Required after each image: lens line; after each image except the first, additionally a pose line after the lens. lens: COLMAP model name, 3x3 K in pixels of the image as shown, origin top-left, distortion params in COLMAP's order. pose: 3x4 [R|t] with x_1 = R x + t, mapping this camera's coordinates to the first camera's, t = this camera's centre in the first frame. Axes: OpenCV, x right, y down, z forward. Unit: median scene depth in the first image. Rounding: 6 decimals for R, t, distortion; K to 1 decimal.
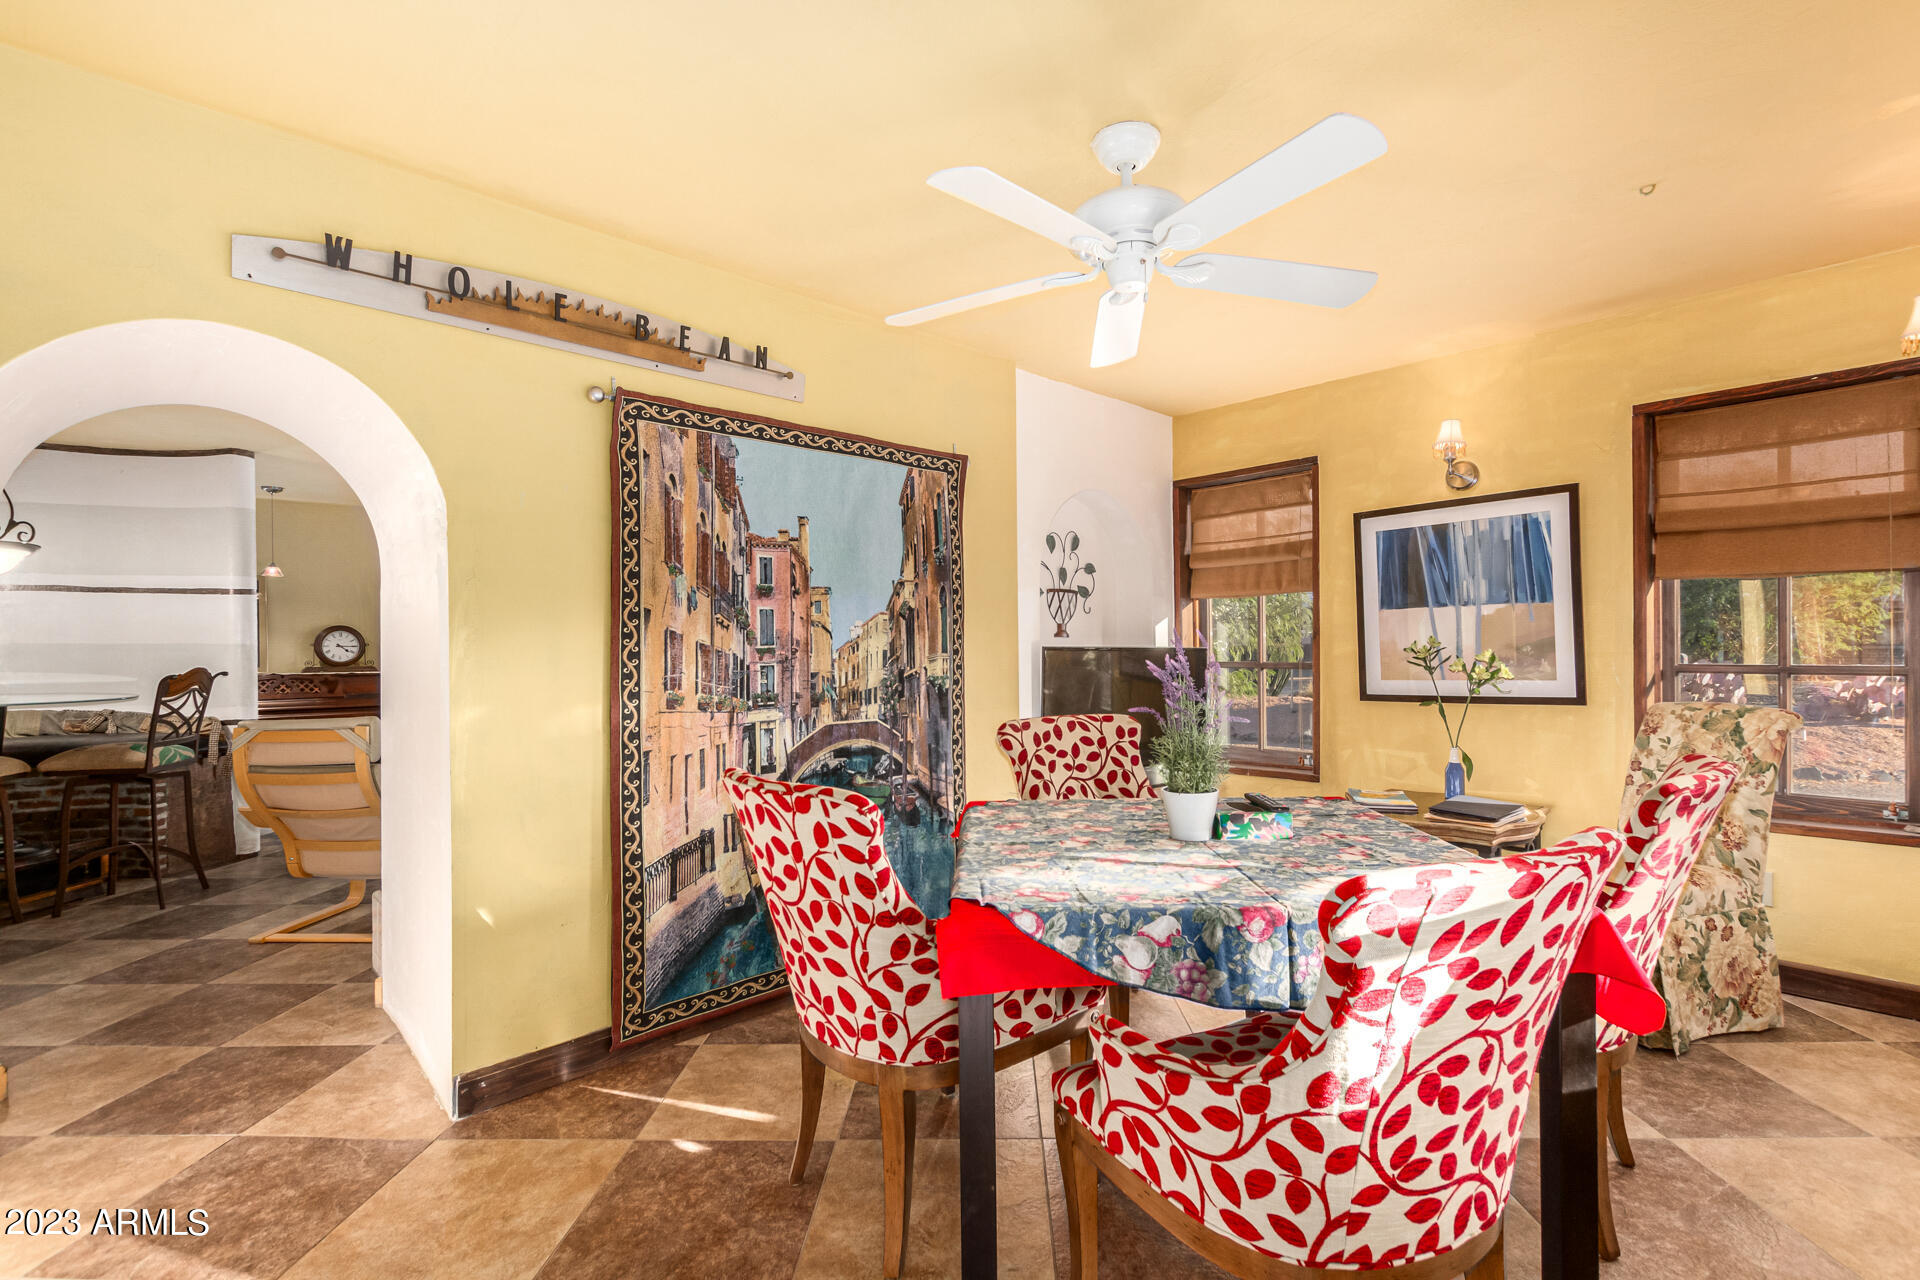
lens RADIAL K [[879.6, 0, 972.2], [0, 879.6, 640.7], [0, 0, 1]] dist [0.003714, -0.004691]
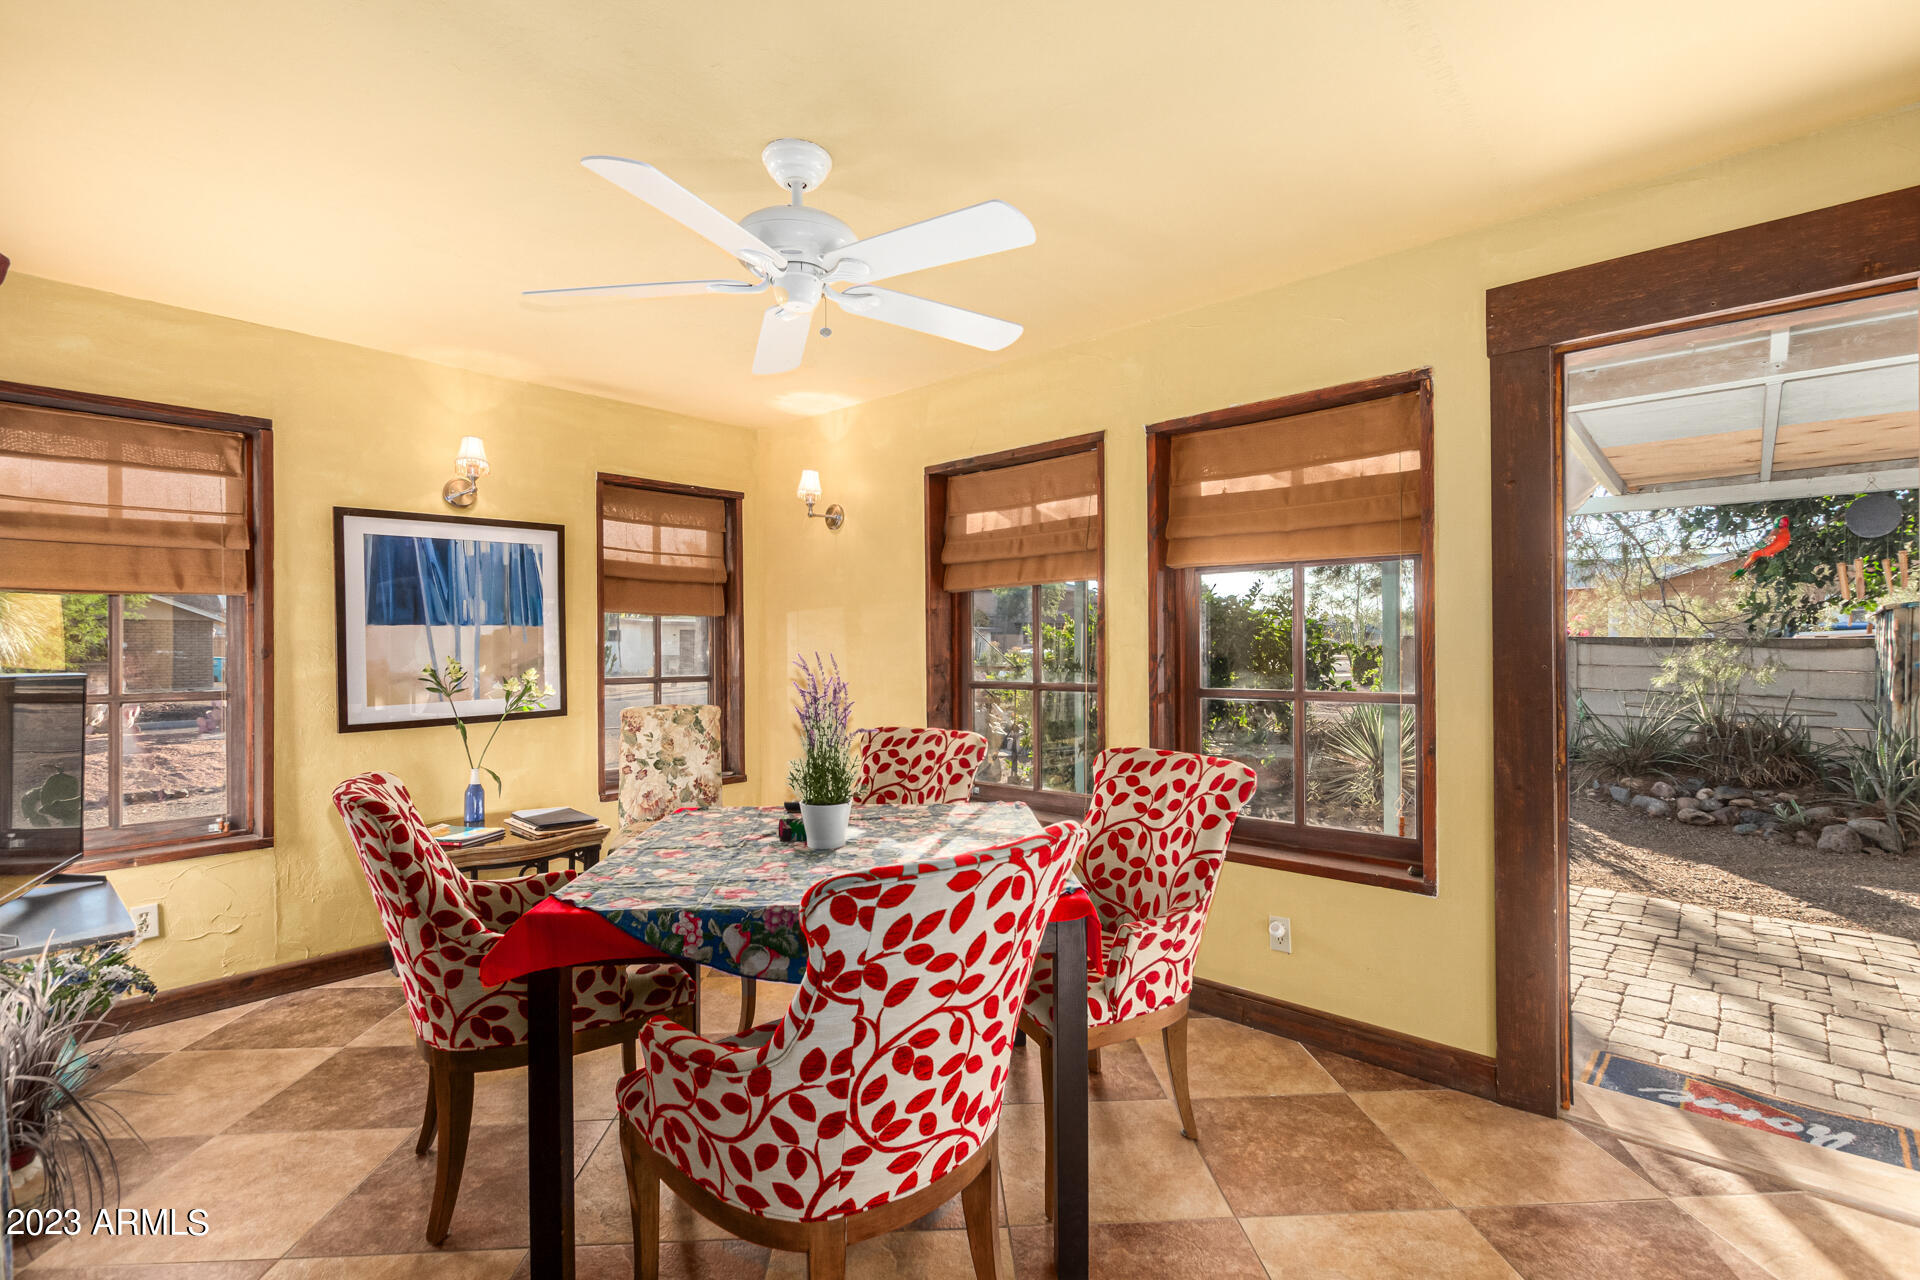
lens RADIAL K [[879.6, 0, 969.4], [0, 879.6, 646.1], [0, 0, 1]] dist [0.003714, -0.004691]
pose [[-0.085637, 0.014605, 0.996219, -0.481969], [0.001040, 0.999893, -0.014569, -0.001342], [-0.996326, -0.000212, -0.085643, 0.527007]]
